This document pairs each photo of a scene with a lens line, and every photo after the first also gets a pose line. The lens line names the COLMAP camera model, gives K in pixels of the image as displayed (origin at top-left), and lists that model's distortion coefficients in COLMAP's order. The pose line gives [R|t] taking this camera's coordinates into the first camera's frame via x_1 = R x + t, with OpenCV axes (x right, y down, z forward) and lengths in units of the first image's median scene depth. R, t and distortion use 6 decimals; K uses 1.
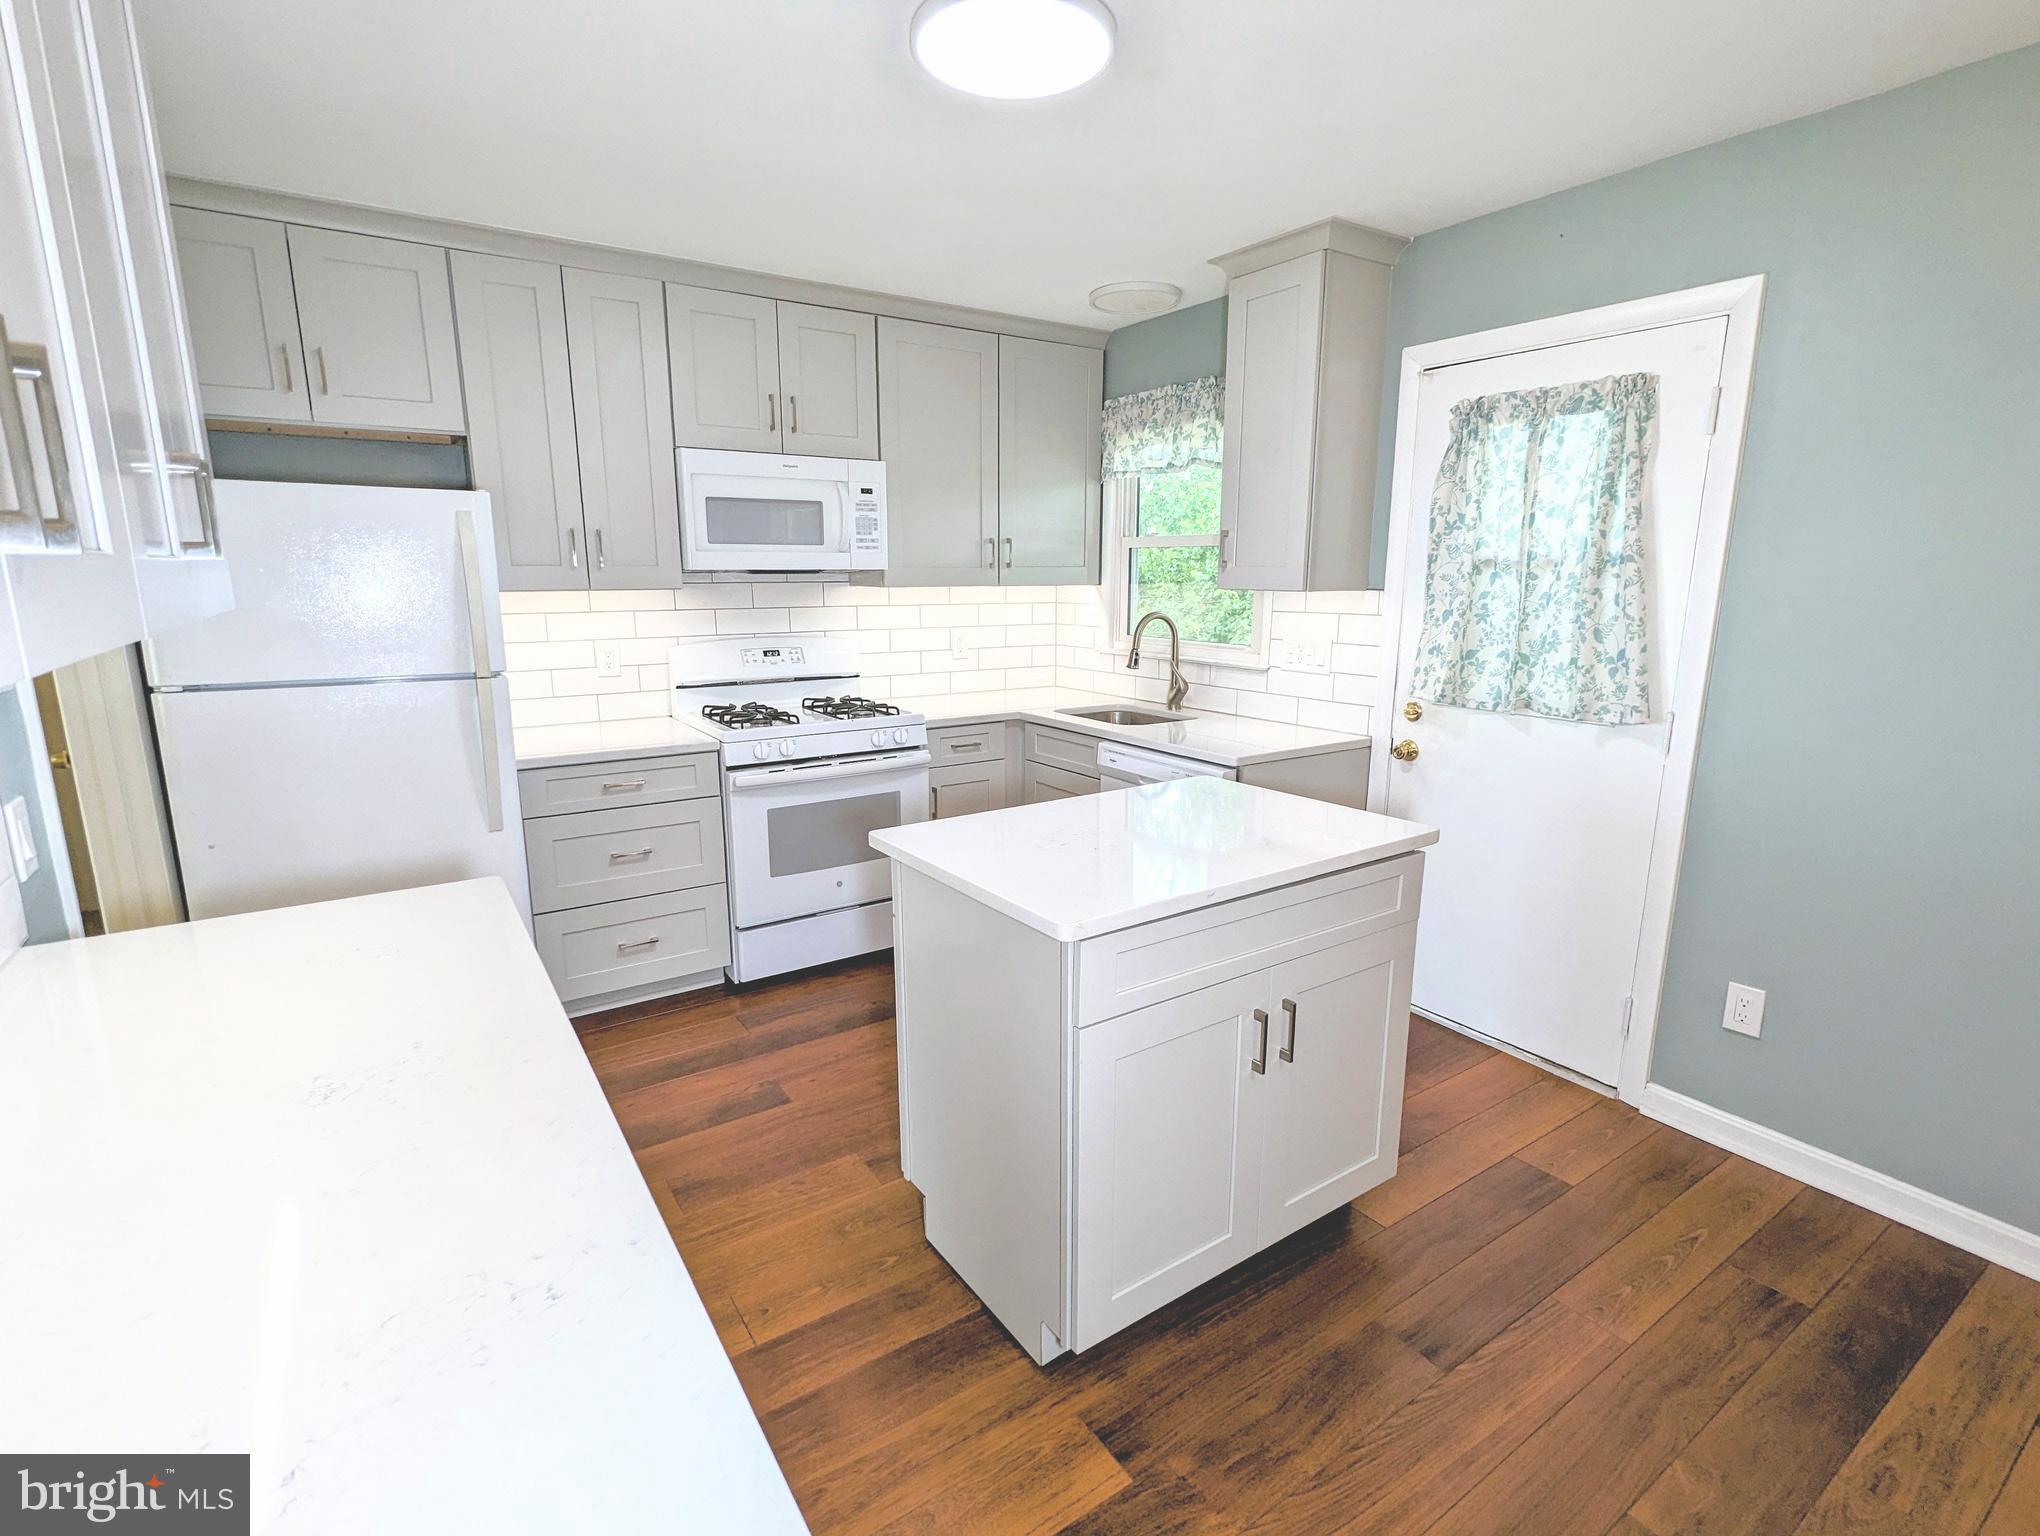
lens RADIAL K [[973.8, 0, 1016.6], [0, 973.8, 769.0], [0, 0, 1]] dist [-0.011405, -0.001034]
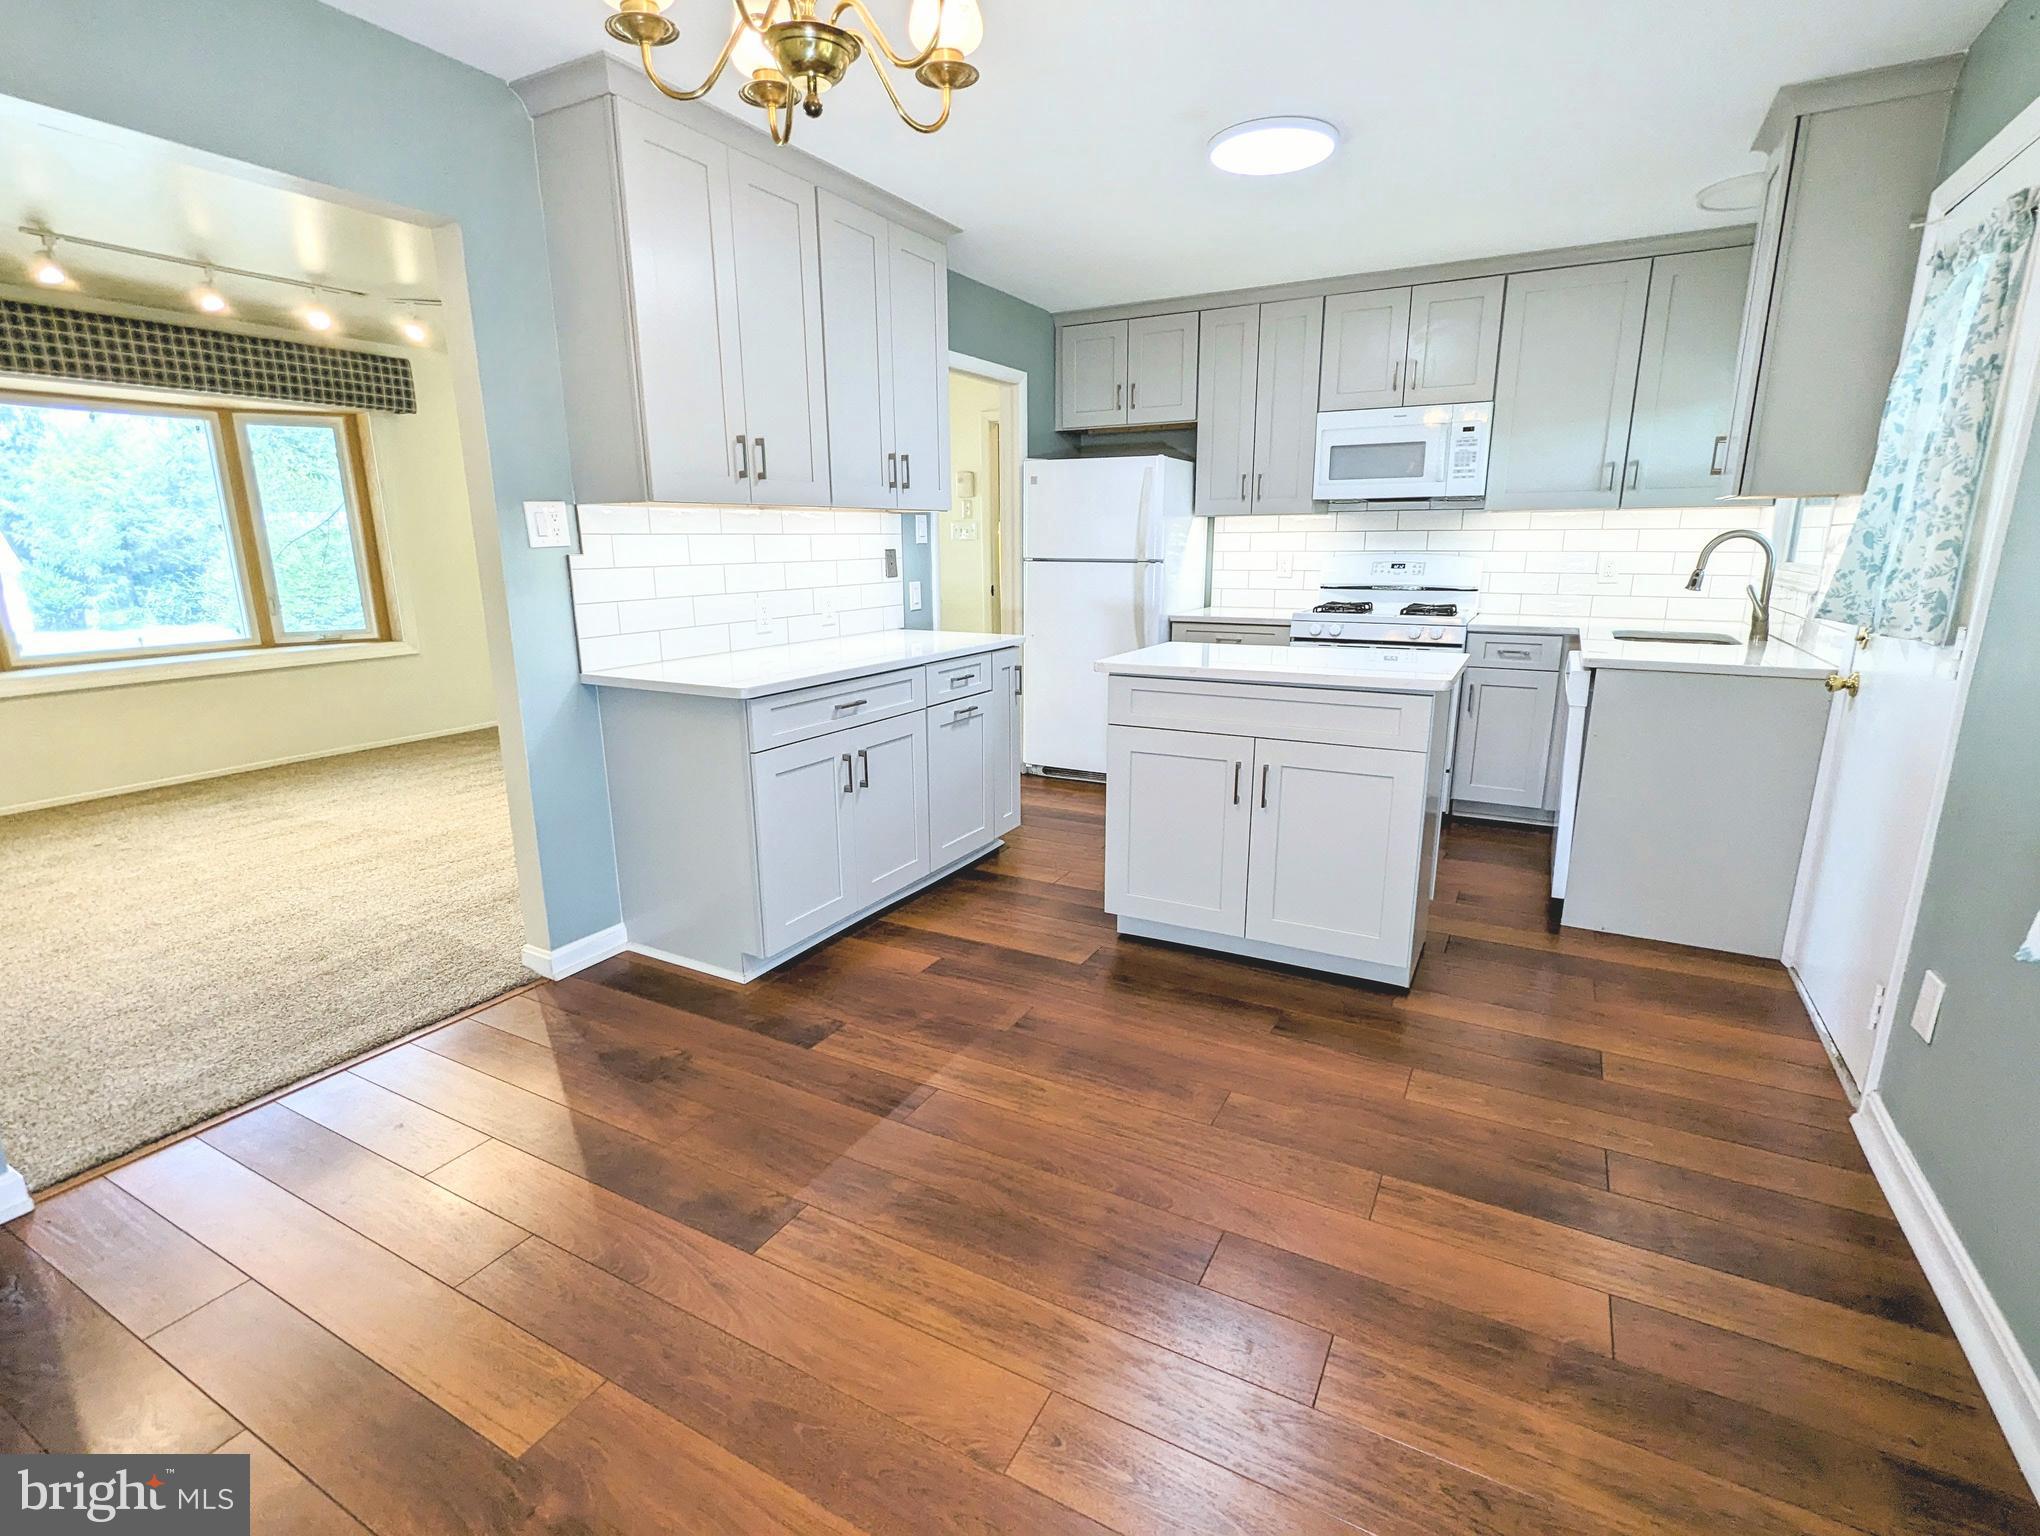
lens RADIAL K [[973.8, 0, 1014.0], [0, 973.8, 773.9], [0, 0, 1]] dist [-0.011405, -0.001034]
pose [[0.458092, 0.204898, -0.864967, 0.786276], [-0.169184, 0.975381, 0.141453, 0.060026], [0.872656, 0.081540, 0.481479, -0.032328]]
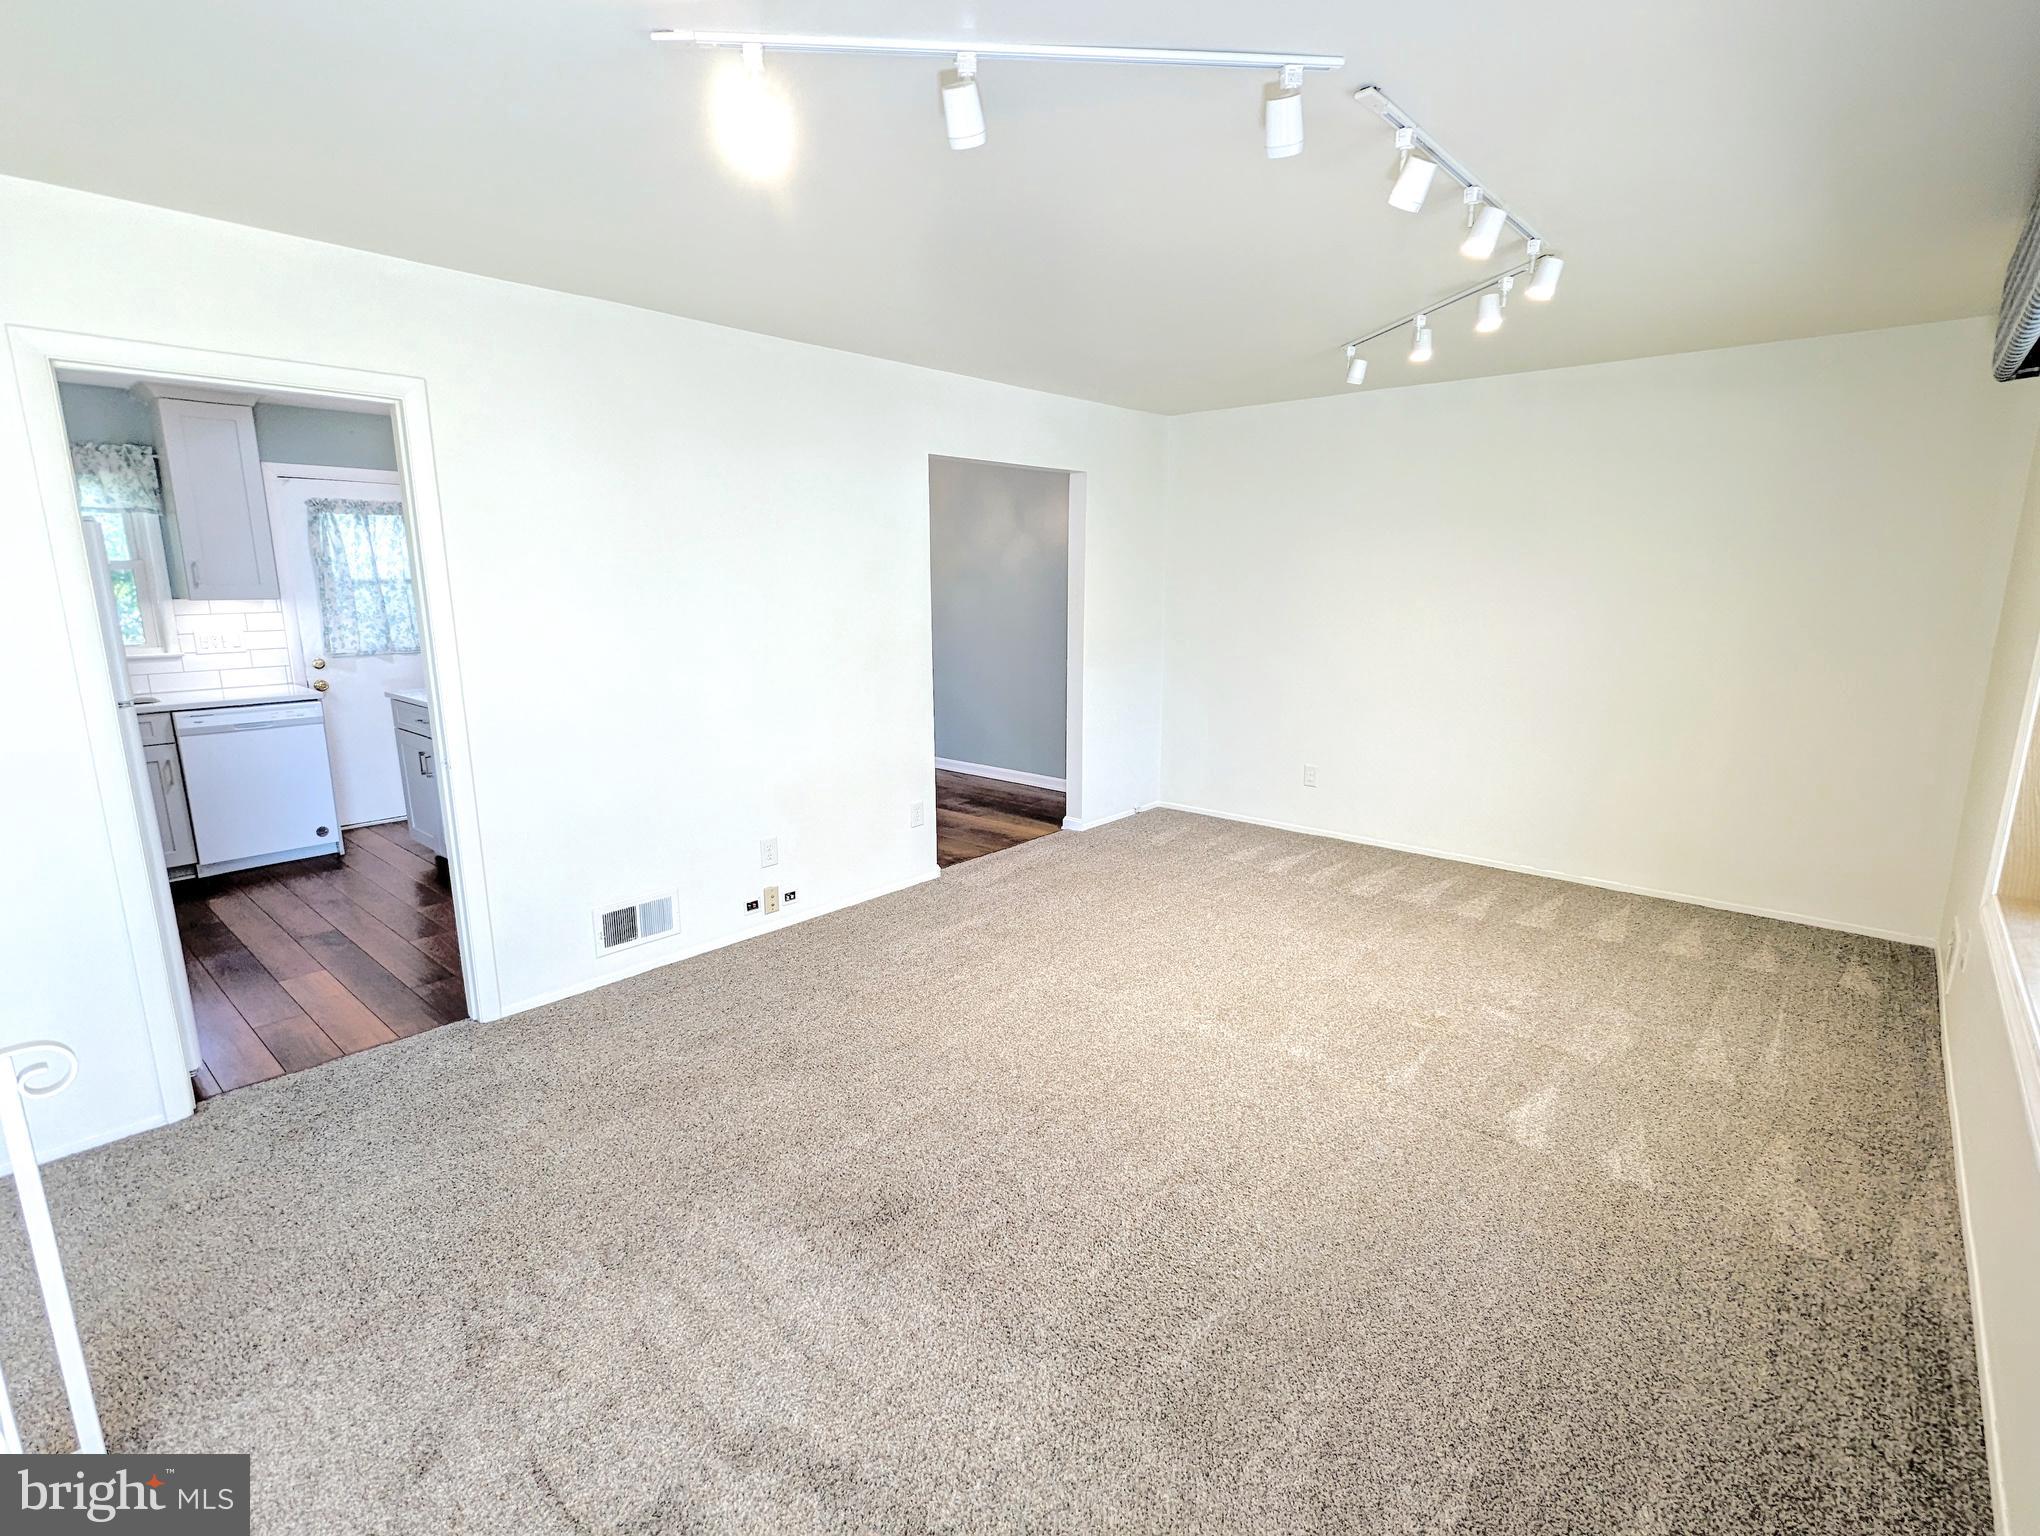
lens RADIAL K [[973.8, 0, 1013.5], [0, 973.8, 777.1], [0, 0, 1]] dist [-0.011405, -0.001034]
pose [[-0.251035, -0.194626, 0.948210, -0.821432], [0.194358, 0.949494, 0.246345, -0.025373], [-0.948265, 0.246133, -0.200529, 0.091690]]
